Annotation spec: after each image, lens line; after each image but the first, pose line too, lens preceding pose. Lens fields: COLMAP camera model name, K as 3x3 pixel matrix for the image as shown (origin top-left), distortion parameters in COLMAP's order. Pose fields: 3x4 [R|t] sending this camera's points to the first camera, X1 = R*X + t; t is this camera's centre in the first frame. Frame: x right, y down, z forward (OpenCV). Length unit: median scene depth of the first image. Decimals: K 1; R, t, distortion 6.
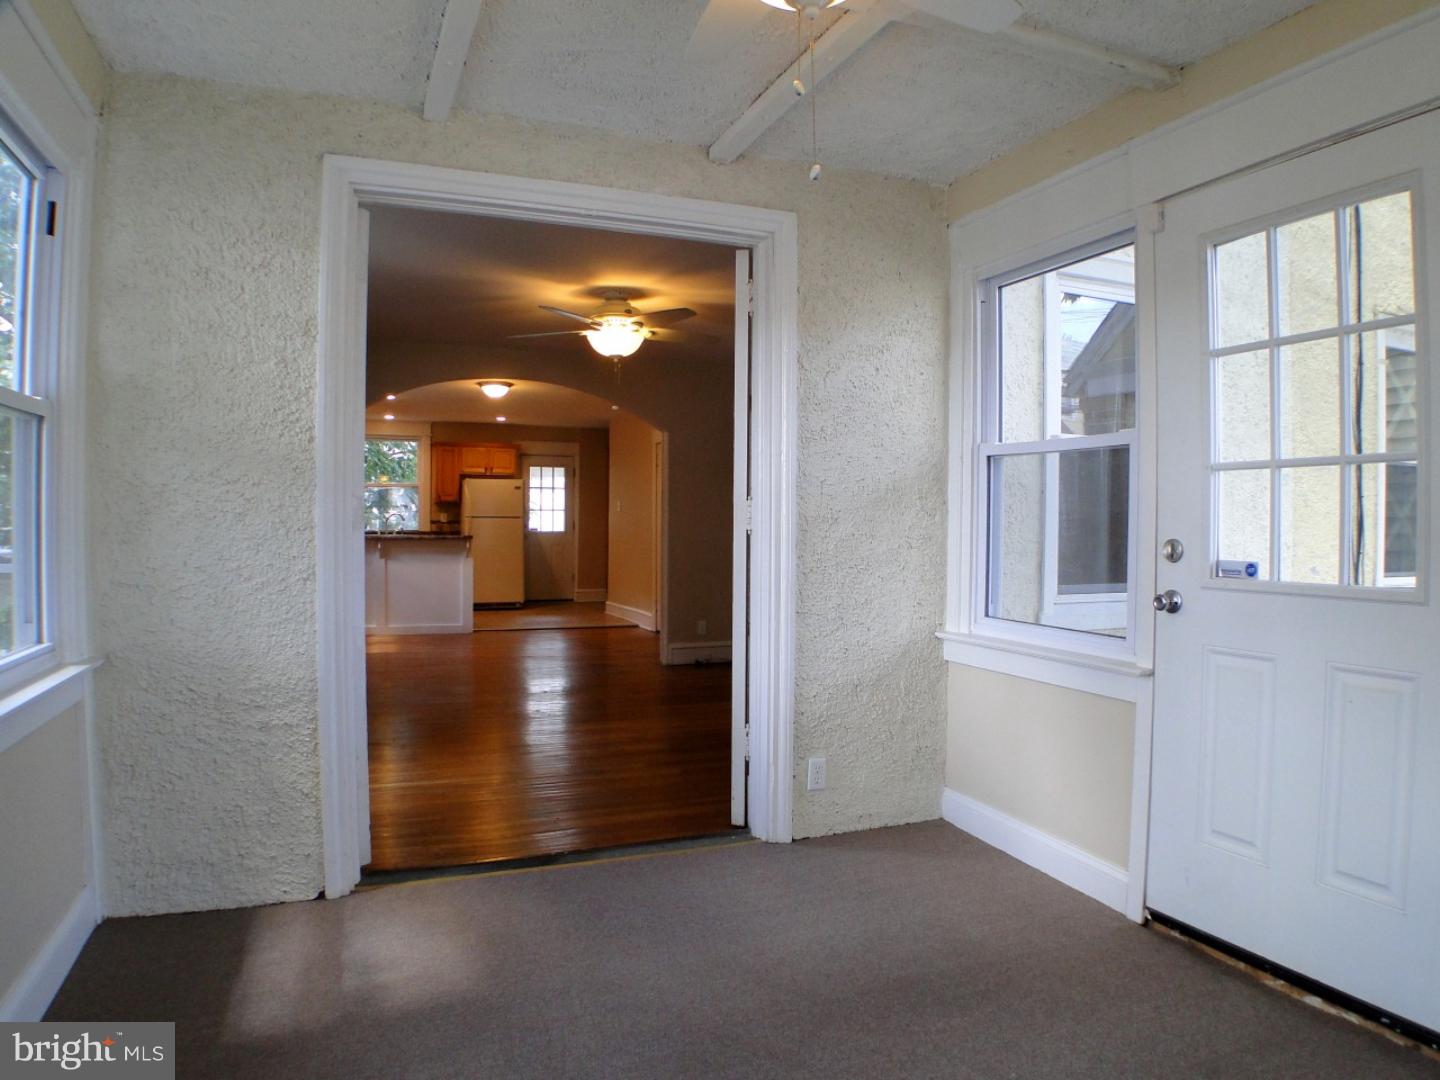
lens RADIAL K [[932.2, 0, 724.9], [0, 932.2, 537.2], [0, 0, 1]] dist [-0.121007, 0.018204]
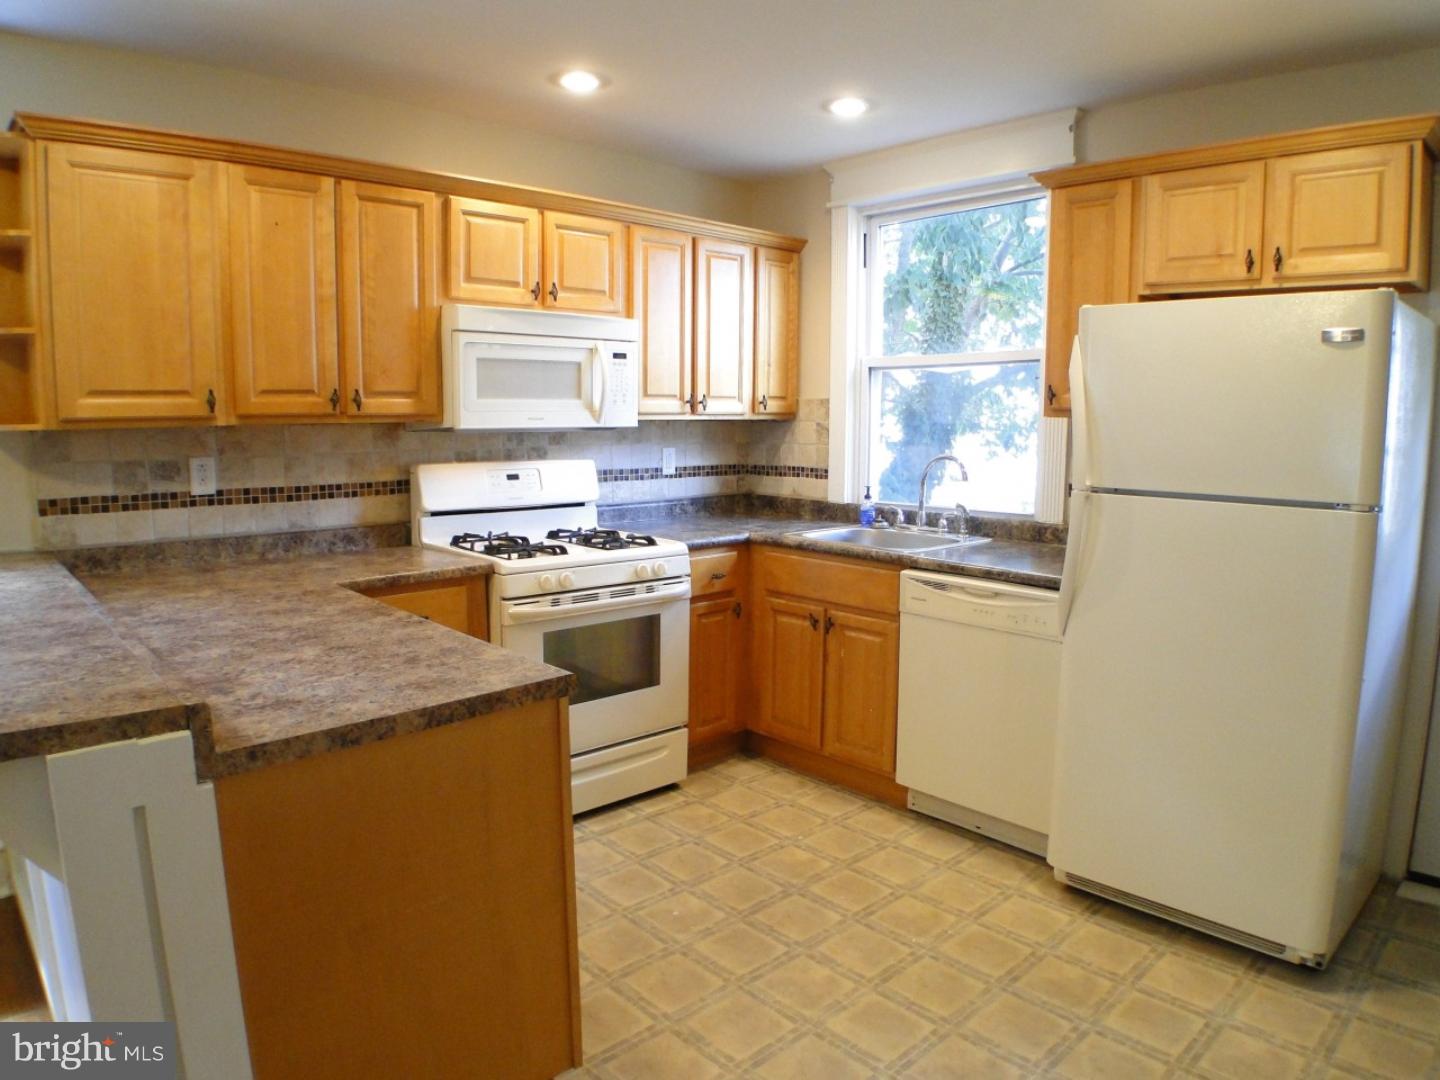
lens RADIAL K [[939.9, 0, 720.0], [0, 939.9, 540.0], [0, 0, 1]] dist [-0.120573, 0.018536]
pose [[0.370082, 0.117665, -0.921517, -0.108702], [-0.016782, 0.992631, 0.120006, -0.033146], [0.928847, -0.028947, 0.369330, 0.820957]]
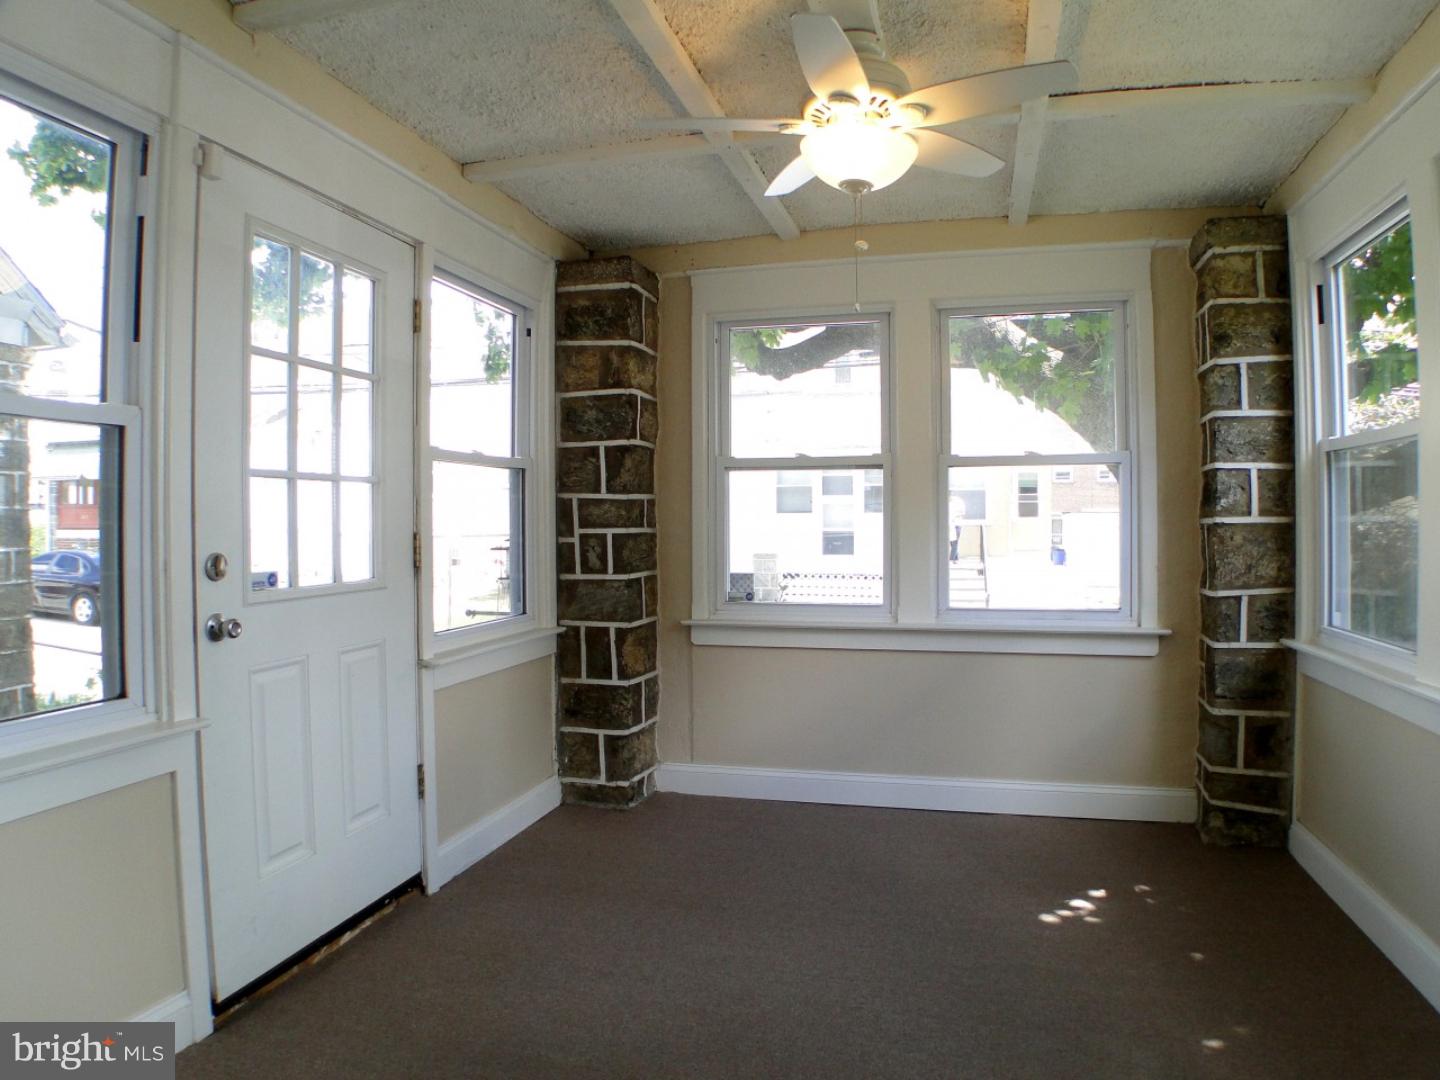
lens RADIAL K [[952.5, 0, 726.5], [0, 952.5, 541.8], [0, 0, 1]] dist [-0.128914, 0.025449]
pose [[-0.802375, -0.011909, 0.596702, -0.082283], [0.012200, 0.999265, 0.036349, -0.007084], [-0.596696, 0.036446, -0.801640, 0.291783]]
